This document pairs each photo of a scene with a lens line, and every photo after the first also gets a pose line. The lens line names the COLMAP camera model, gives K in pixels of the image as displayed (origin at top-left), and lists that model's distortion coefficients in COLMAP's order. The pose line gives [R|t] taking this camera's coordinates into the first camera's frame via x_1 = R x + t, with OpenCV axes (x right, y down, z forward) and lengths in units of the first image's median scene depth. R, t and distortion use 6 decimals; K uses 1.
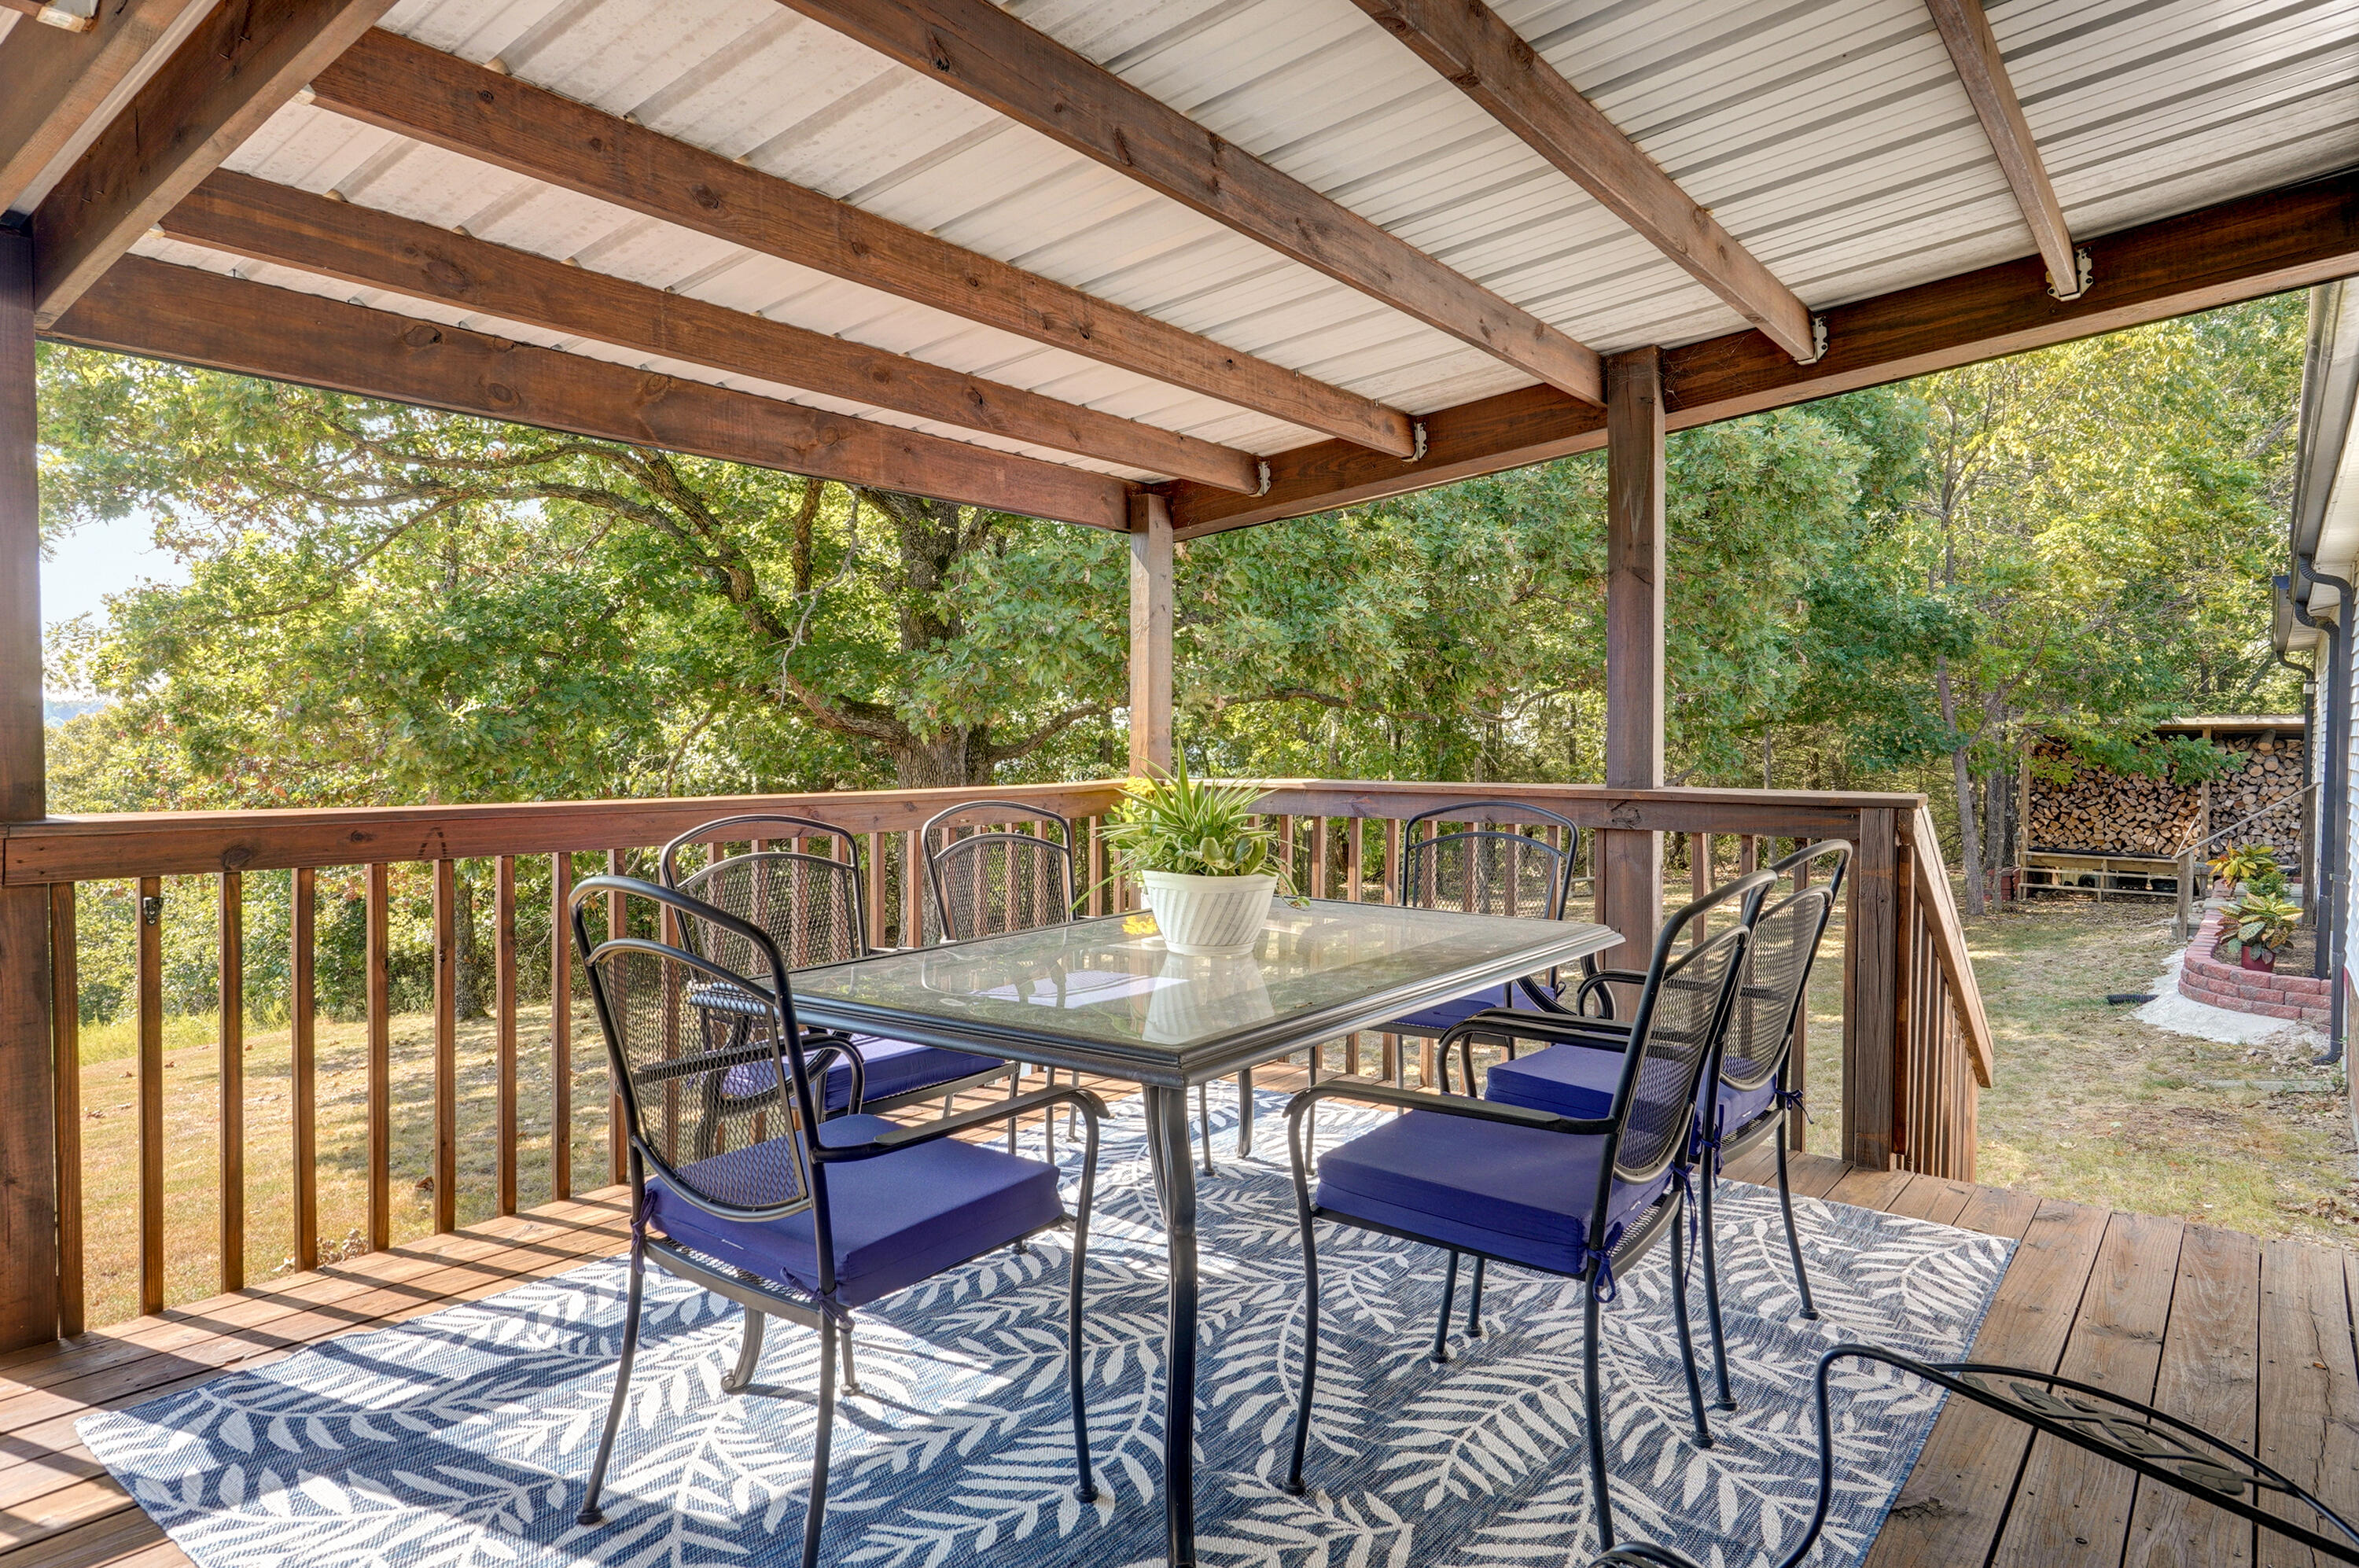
lens RADIAL K [[1475.1, 0, 1179.5], [0, 1475.1, 784.0], [0, 0, 1]] dist [0.002882, 0.000778]
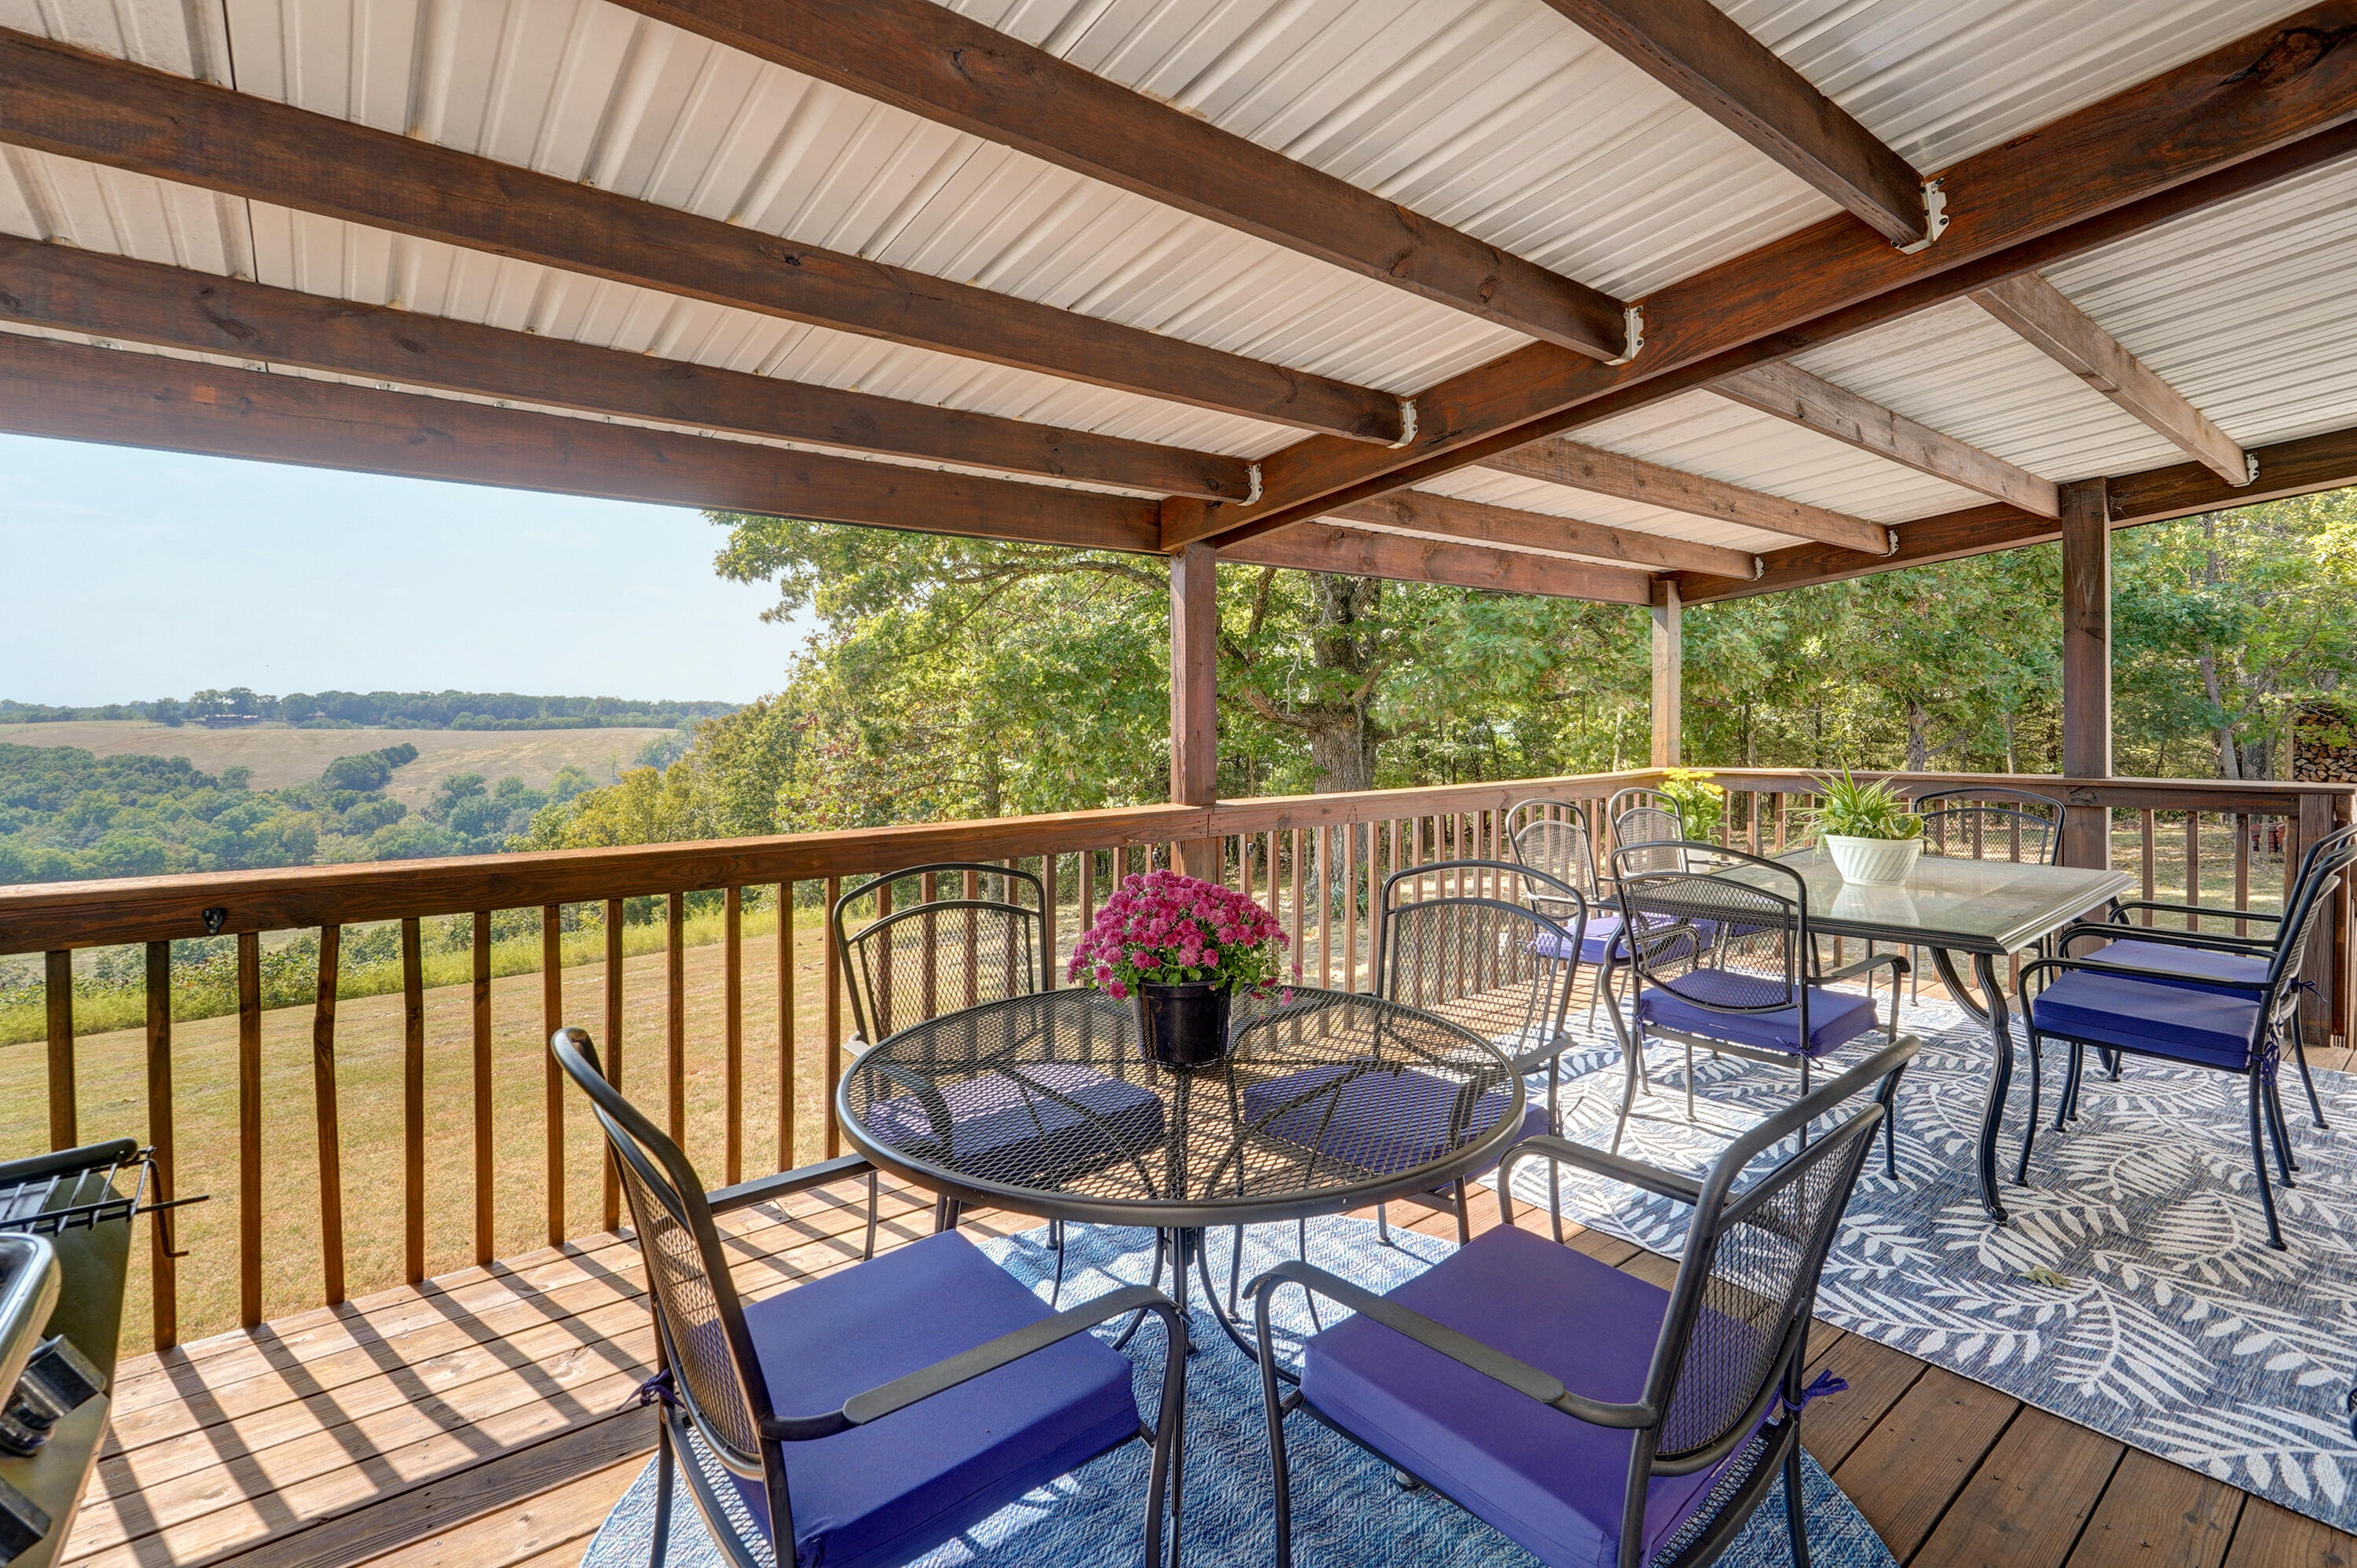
lens RADIAL K [[1083.1, 0, 1180.1], [0, 1083.1, 757.6], [0, 0, 1]] dist [-0.001160, -0.000109]
pose [[0.965989, -0.009921, -0.258392, -0.236080], [0.011001, 0.999936, 0.002732, -0.024726], [0.258348, -0.005482, 0.966036, -0.225744]]
